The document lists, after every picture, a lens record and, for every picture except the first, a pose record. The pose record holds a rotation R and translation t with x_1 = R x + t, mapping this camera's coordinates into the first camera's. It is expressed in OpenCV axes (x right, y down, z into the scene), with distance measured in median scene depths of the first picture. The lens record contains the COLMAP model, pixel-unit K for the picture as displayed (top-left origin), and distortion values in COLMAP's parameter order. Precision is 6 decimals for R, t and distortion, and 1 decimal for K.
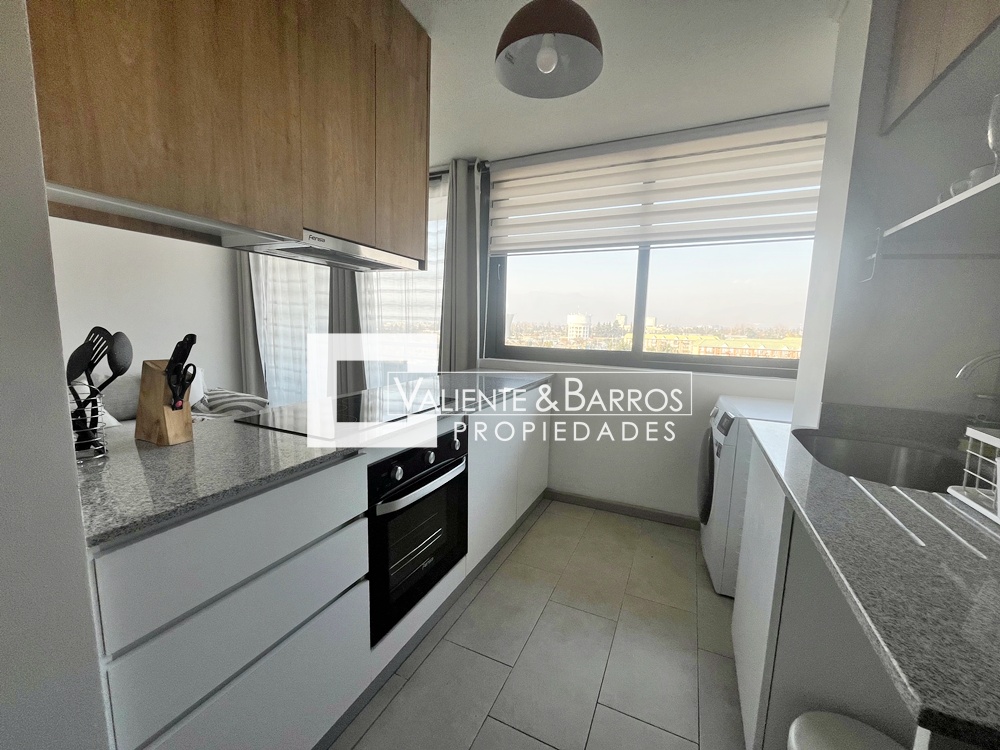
lens RADIAL K [[400.5, 0, 501.1], [0, 400.5, 377.2], [0, 0, 1]] dist [-0.001882, 0.000390]
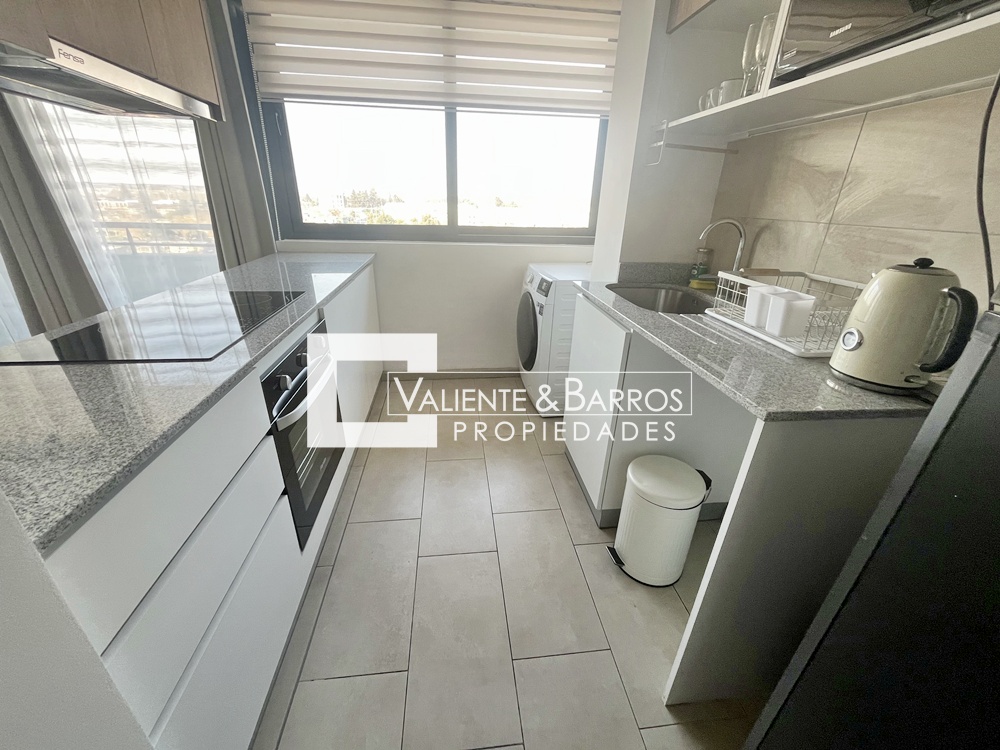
lens RADIAL K [[400.5, 0, 497.9], [0, 400.5, 376.5], [0, 0, 1]] dist [-0.001882, 0.000390]
pose [[0.848289, -0.218374, 0.482409, -0.206185], [0.065848, 0.947438, 0.313091, -0.016809], [-0.525424, -0.233826, 0.818080, 0.015883]]
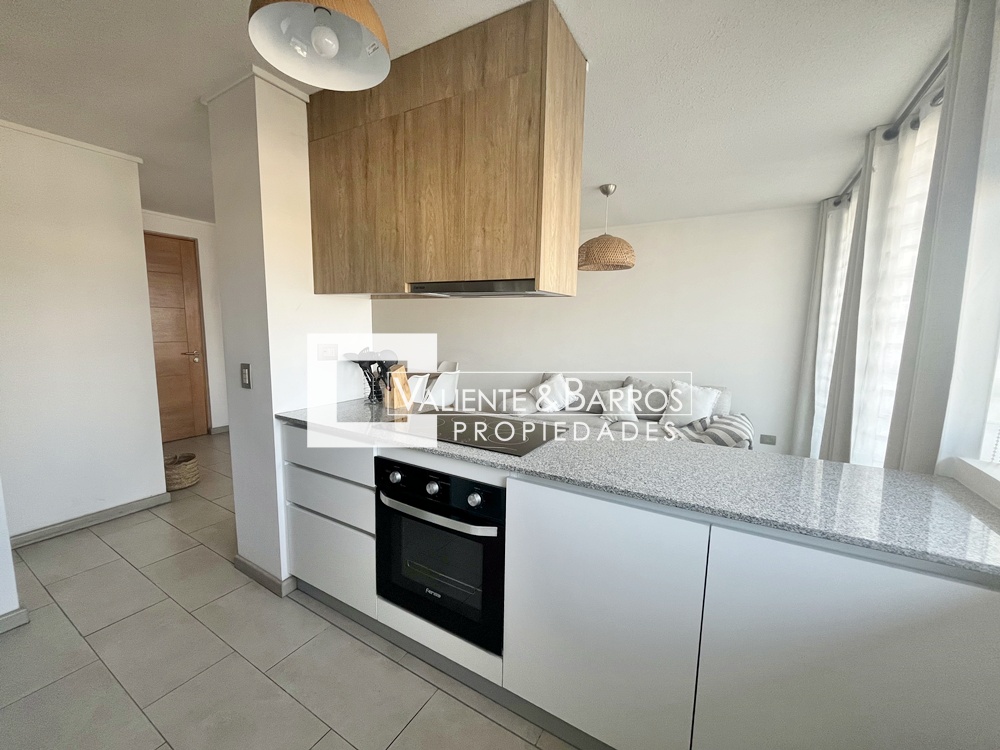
lens RADIAL K [[400.5, 0, 501.3], [0, 400.5, 375.3], [0, 0, 1]] dist [-0.001882, 0.000390]
pose [[-0.083955, 0.099274, -0.991512, 0.620820], [-0.149440, 0.982517, 0.111027, -0.169745], [0.985200, 0.157493, -0.067652, 0.975752]]
